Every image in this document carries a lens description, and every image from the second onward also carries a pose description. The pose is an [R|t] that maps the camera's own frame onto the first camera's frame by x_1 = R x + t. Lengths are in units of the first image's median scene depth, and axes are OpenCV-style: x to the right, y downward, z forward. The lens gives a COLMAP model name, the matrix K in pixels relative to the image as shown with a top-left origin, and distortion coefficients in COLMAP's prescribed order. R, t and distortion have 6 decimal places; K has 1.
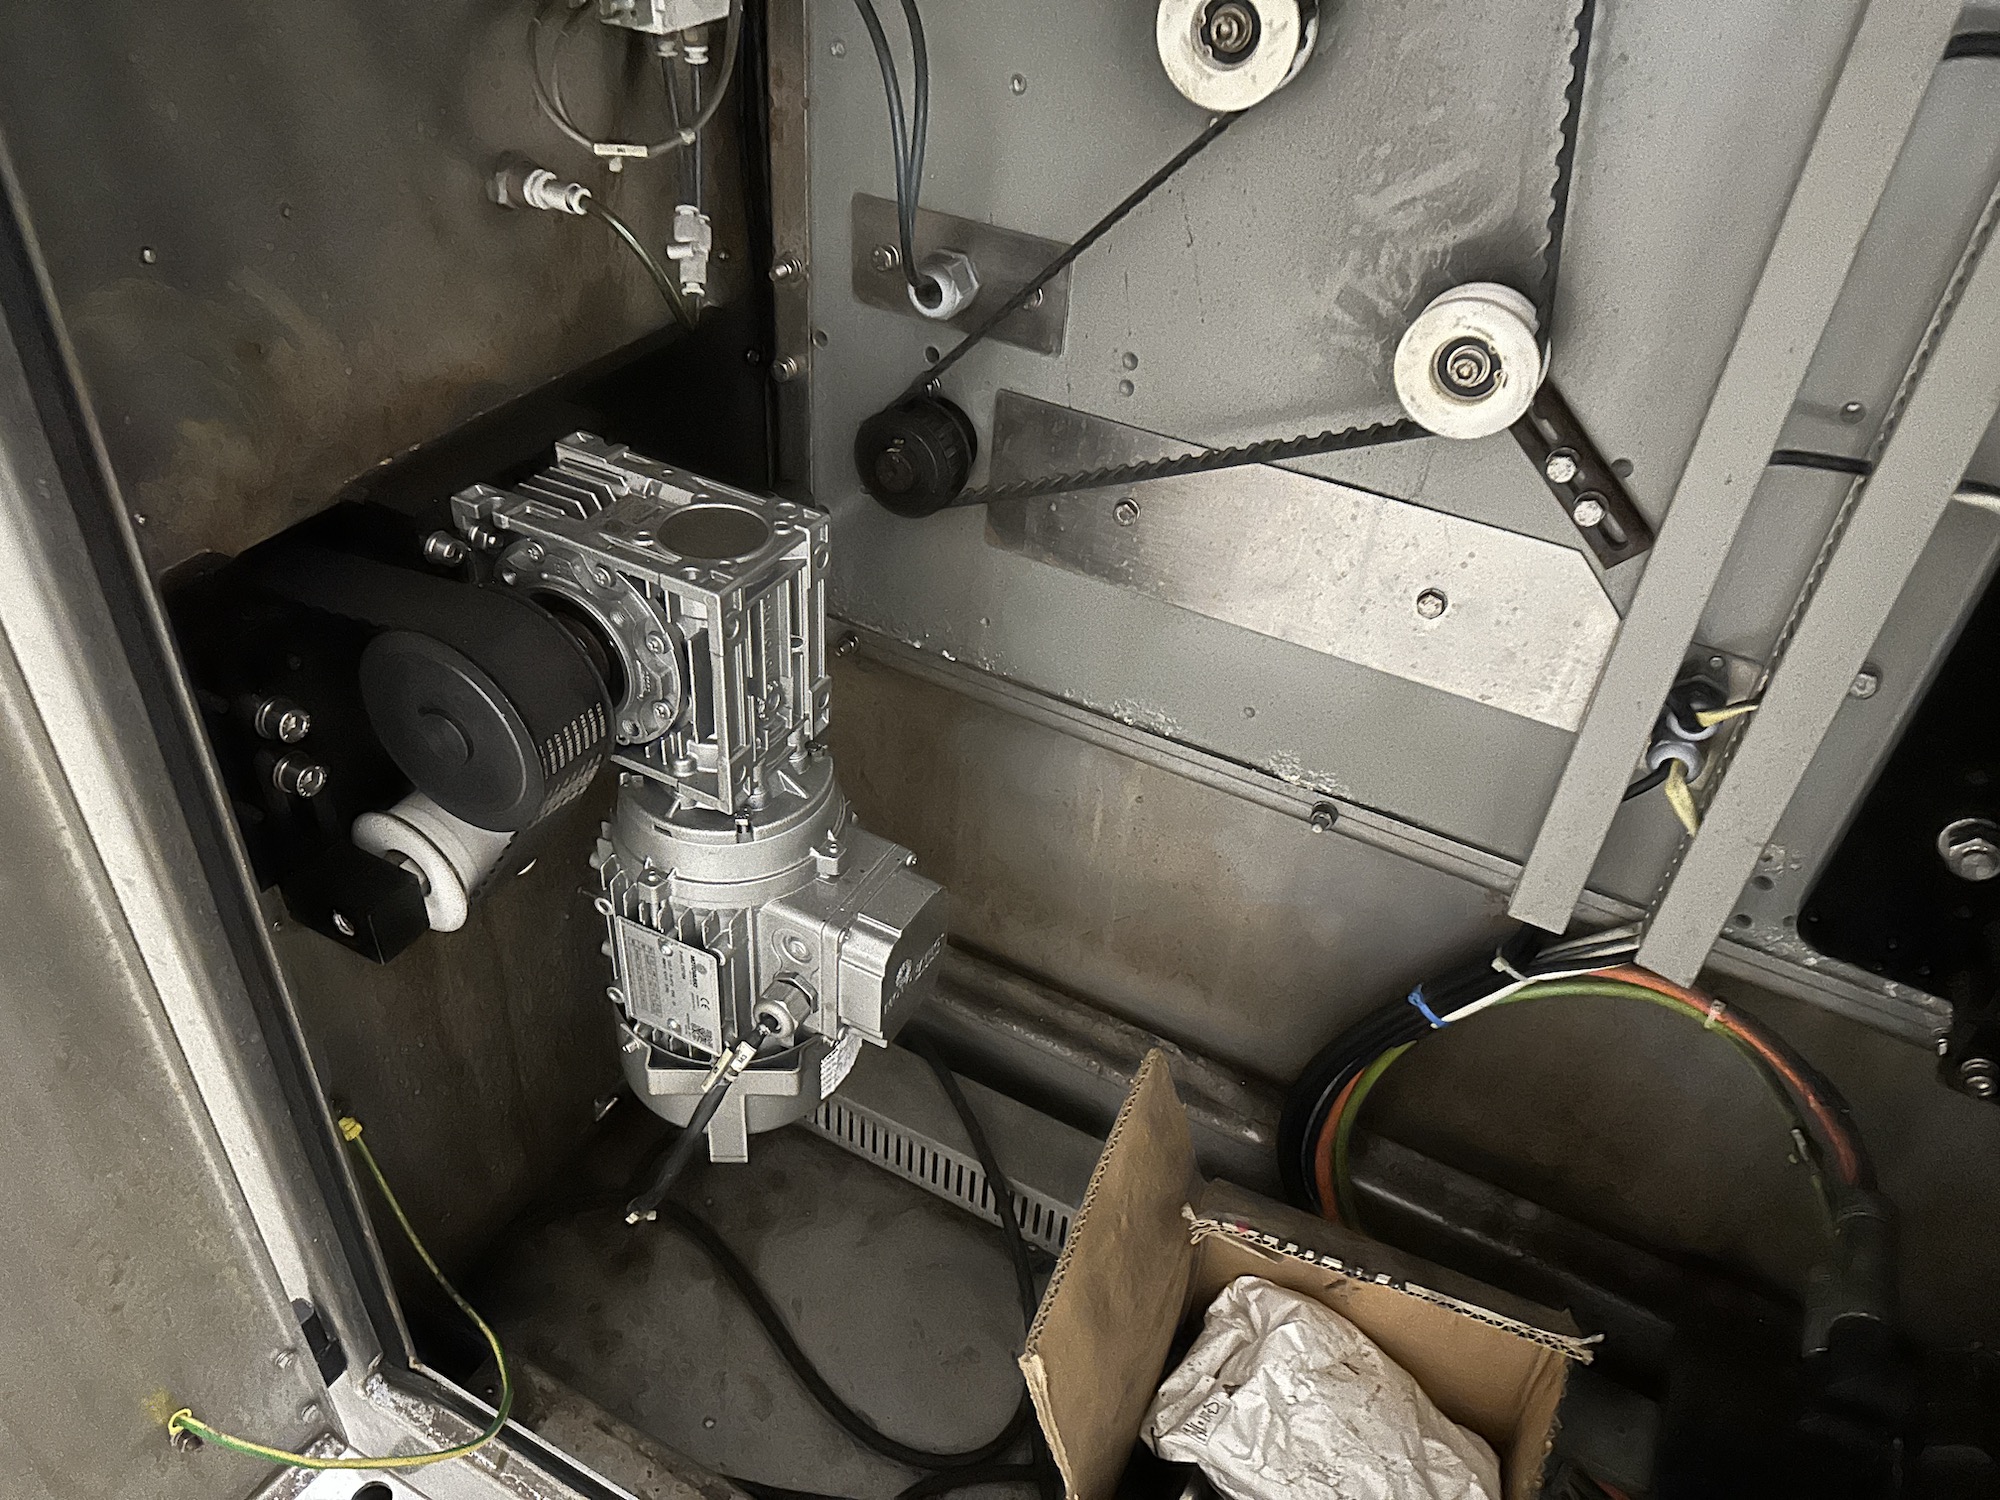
lens RADIAL K [[1401.7, 0, 1008.3], [0, 1401.7, 761.3], [0, 0, 1]] dist [0.099847, -0.183345]
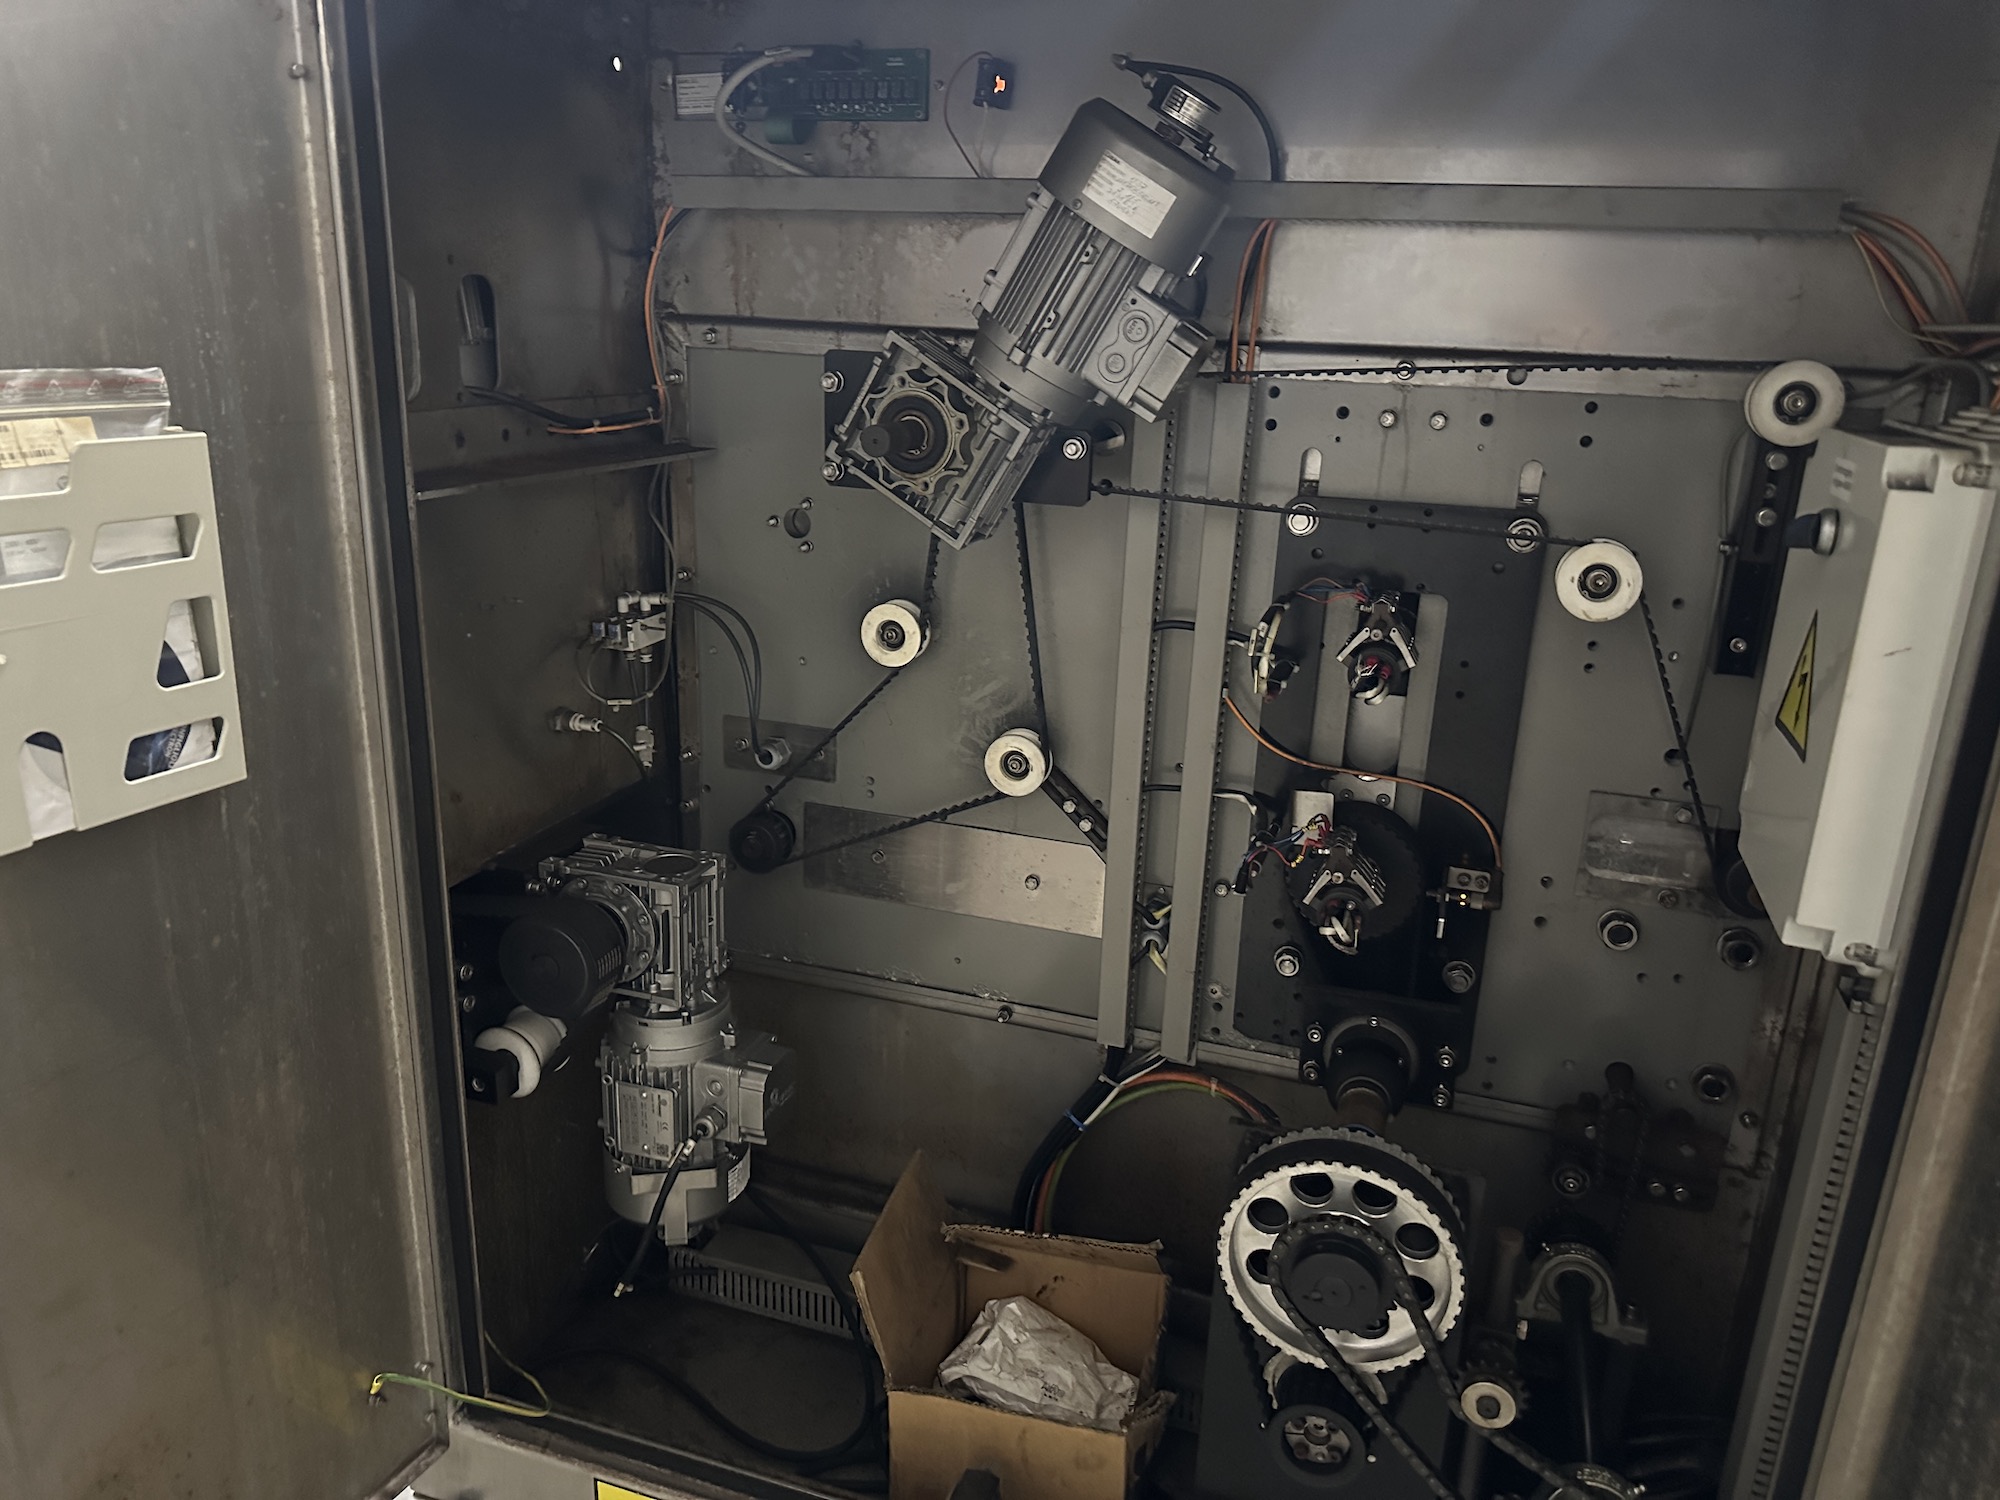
lens RADIAL K [[1415.2, 0, 994.8], [0, 1415.2, 770.9], [0, 0, 1]] dist [0.118754, -0.188074]
pose [[0.989127, -0.080086, 0.123345, 0.015651], [0.117348, 0.935332, -0.333743, 0.409736], [-0.088640, 0.344588, 0.934560, -0.931325]]
